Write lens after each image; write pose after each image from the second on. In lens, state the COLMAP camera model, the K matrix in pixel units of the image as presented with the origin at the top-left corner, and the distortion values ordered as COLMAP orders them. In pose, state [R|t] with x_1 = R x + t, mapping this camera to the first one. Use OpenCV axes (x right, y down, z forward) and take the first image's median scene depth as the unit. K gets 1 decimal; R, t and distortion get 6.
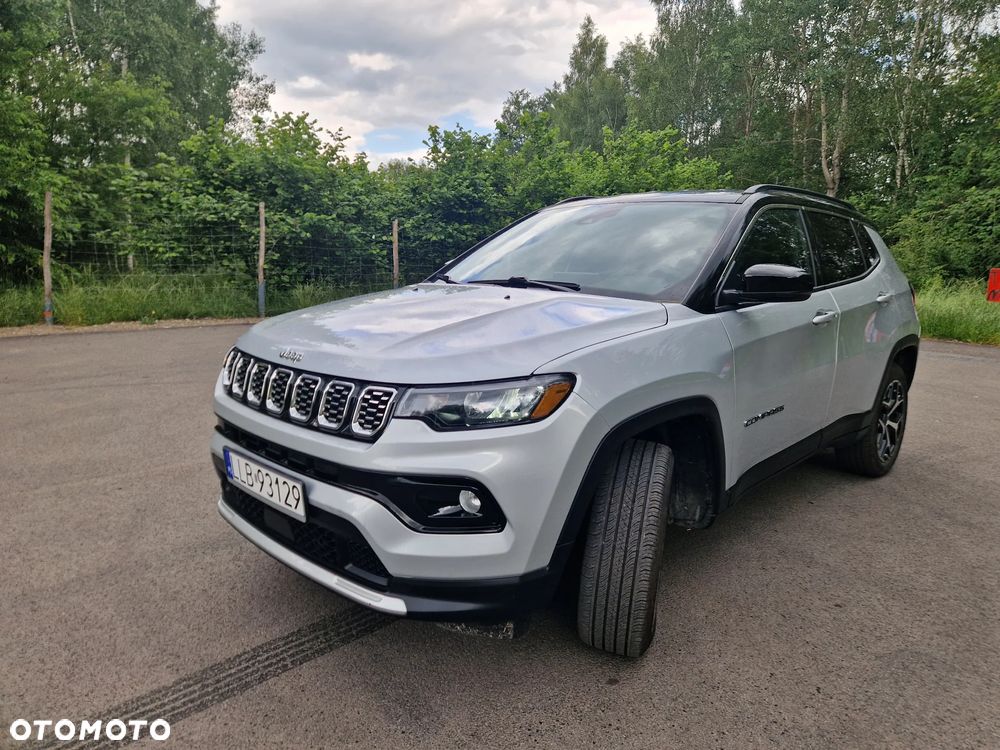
lens RADIAL K [[668.9, 0, 516.4], [0, 668.9, 371.2], [0, 0, 1]] dist [0.076957, -0.060766]
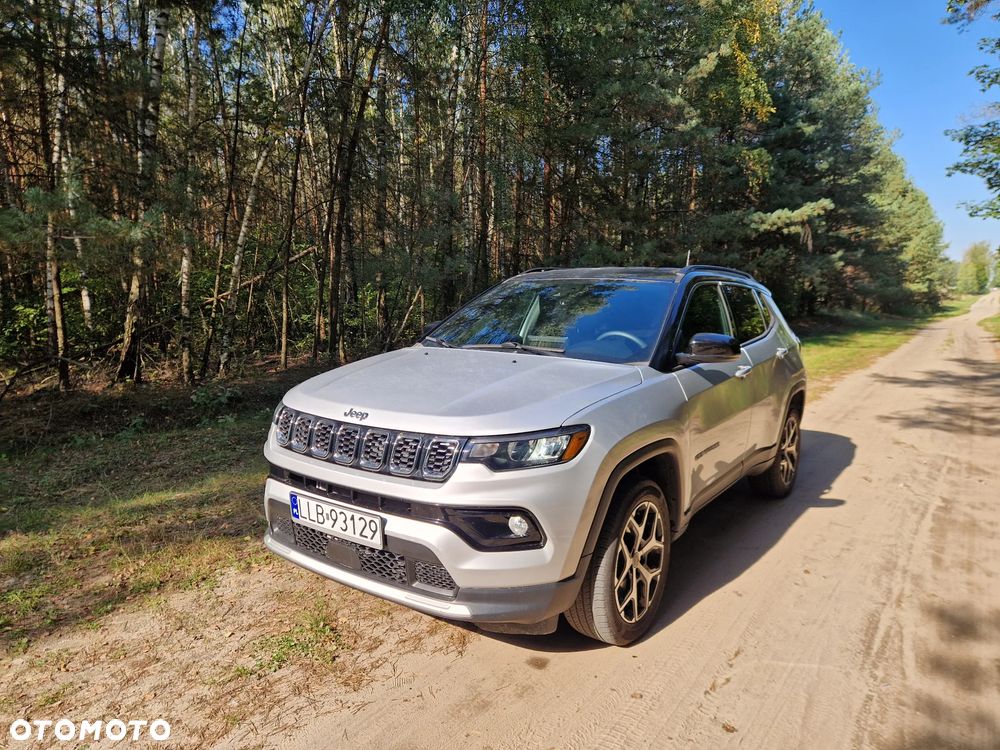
lens RADIAL K [[668.9, 0, 498.4], [0, 668.9, 363.8], [0, 0, 1]] dist [0.076957, -0.060766]
pose [[0.990888, -0.016231, 0.133704, -0.226851], [0.024810, 0.997721, -0.062753, -0.032350], [-0.132380, 0.065498, 0.989033, -0.254825]]
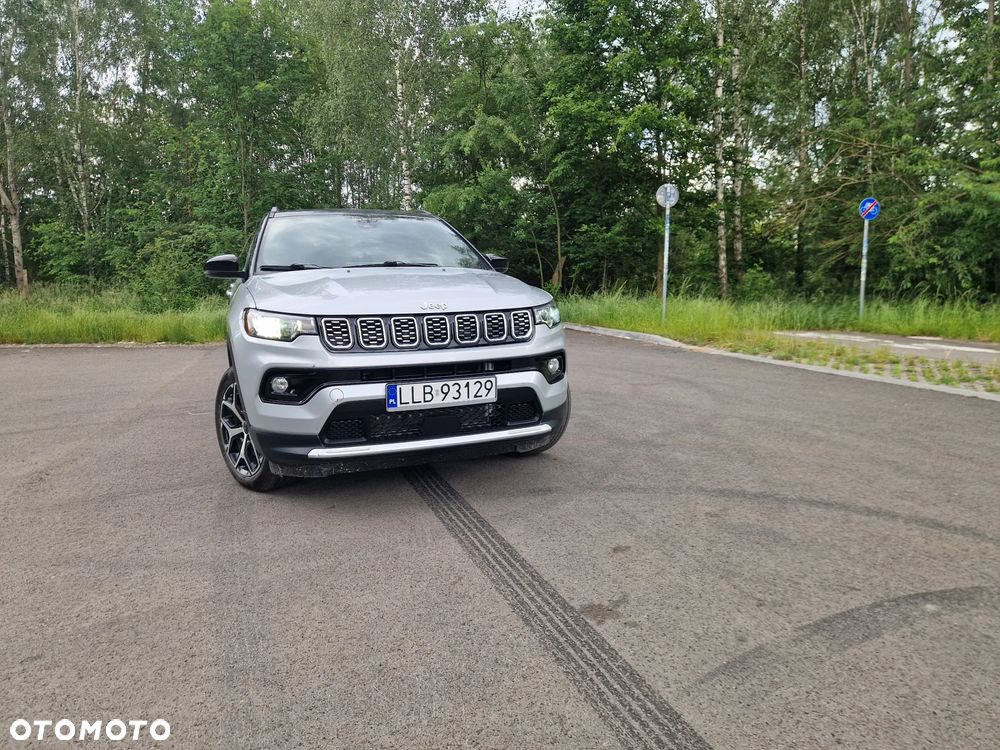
lens RADIAL K [[668.9, 0, 505.9], [0, 668.9, 369.0], [0, 0, 1]] dist [0.076957, -0.060766]
pose [[0.431933, -0.155166, 0.888458, -1.501258], [0.183654, 0.979582, 0.081796, 0.018666], [-0.883009, 0.127838, 0.451611, 0.215992]]
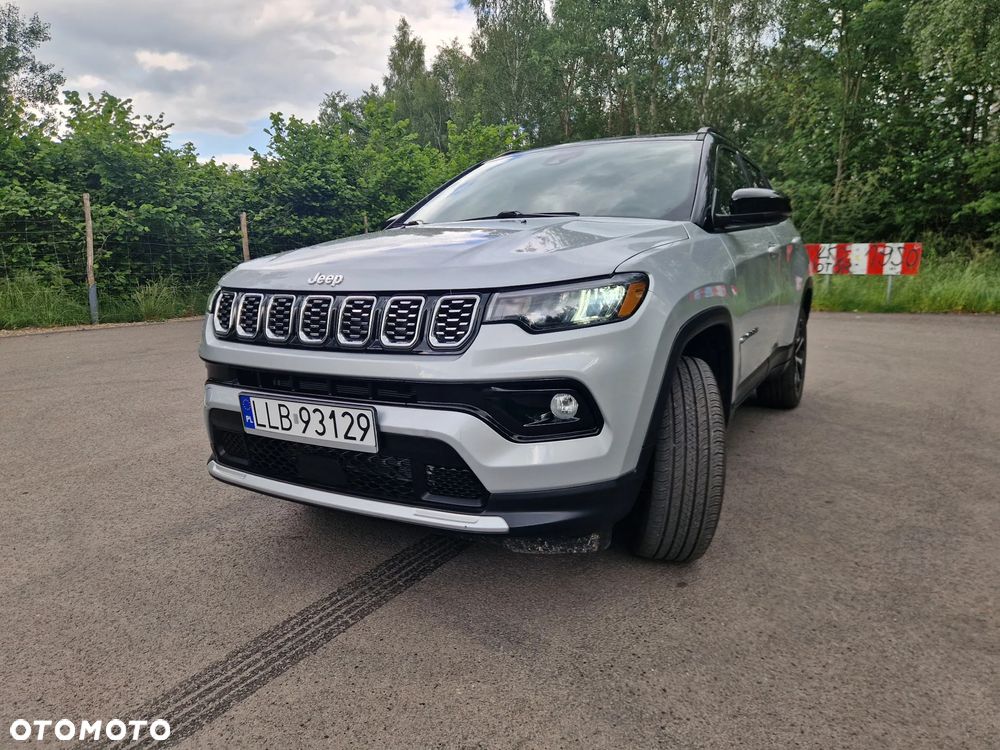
lens RADIAL K [[668.9, 0, 504.4], [0, 668.9, 376.8], [0, 0, 1]] dist [0.076957, -0.060766]
pose [[0.971081, -0.077404, 0.225855, -0.300373], [0.078033, 0.996932, 0.006152, 0.113169], [-0.225638, 0.011650, 0.974142, 0.066748]]
